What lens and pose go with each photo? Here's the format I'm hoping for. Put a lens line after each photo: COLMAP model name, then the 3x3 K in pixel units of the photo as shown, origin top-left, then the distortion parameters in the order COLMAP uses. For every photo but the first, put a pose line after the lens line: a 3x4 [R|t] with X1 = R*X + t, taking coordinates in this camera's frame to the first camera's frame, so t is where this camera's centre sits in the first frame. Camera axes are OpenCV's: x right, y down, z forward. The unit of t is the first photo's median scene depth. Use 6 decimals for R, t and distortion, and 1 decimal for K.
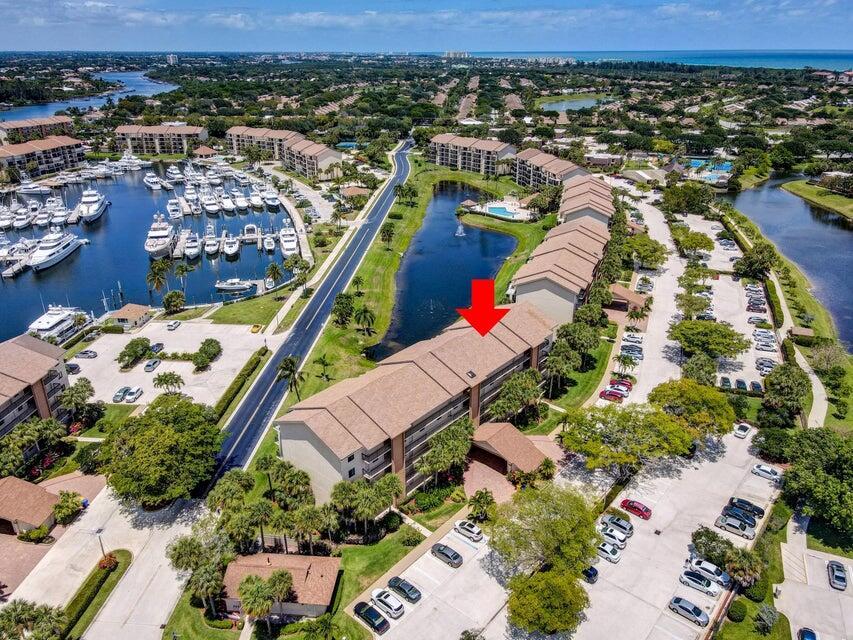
lens RADIAL K [[622.3, 0, 418.8], [0, 622.3, 319.9], [0, 0, 1]] dist [0.024263, 0.005928]
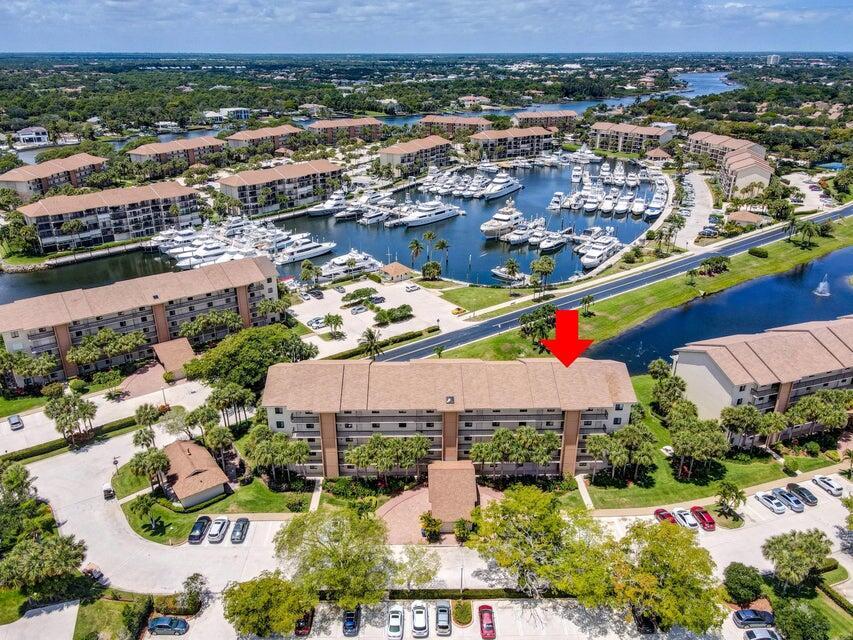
lens RADIAL K [[622.3, 0, 418.8], [0, 622.3, 319.9], [0, 0, 1]] dist [0.024263, 0.005928]
pose [[0.661838, 0.301633, -0.686286, 0.239846], [-0.302162, 0.945156, 0.124011, -0.046287], [0.686053, 0.125294, 0.716682, 0.103645]]
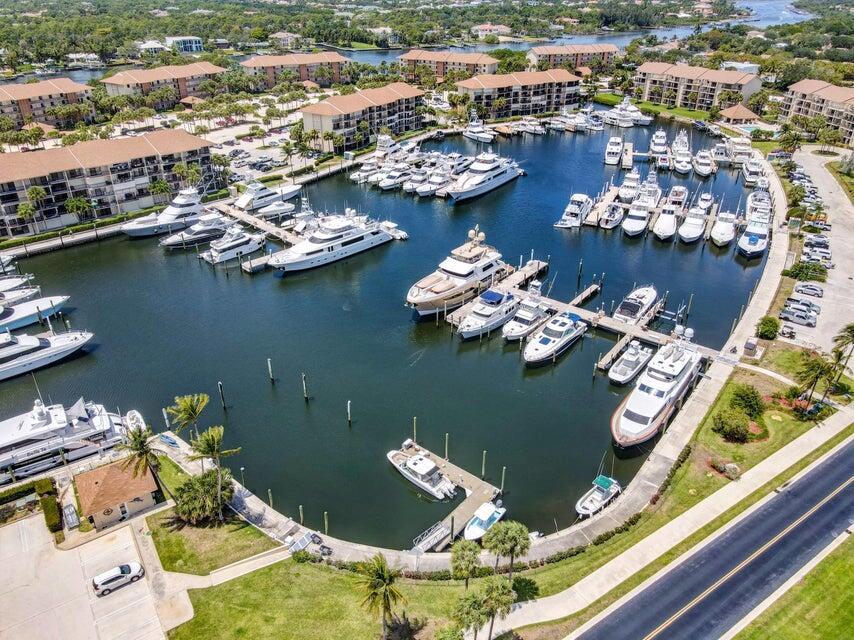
lens RADIAL K [[623.0, 0, 419.3], [0, 623.0, 319.9], [0, 0, 1]] dist [0.024263, 0.005928]
pose [[0.626534, 0.381014, -0.679914, -0.033995], [-0.317042, 0.921517, 0.224255, -0.166107], [0.711997, 0.075057, 0.698160, 0.473822]]
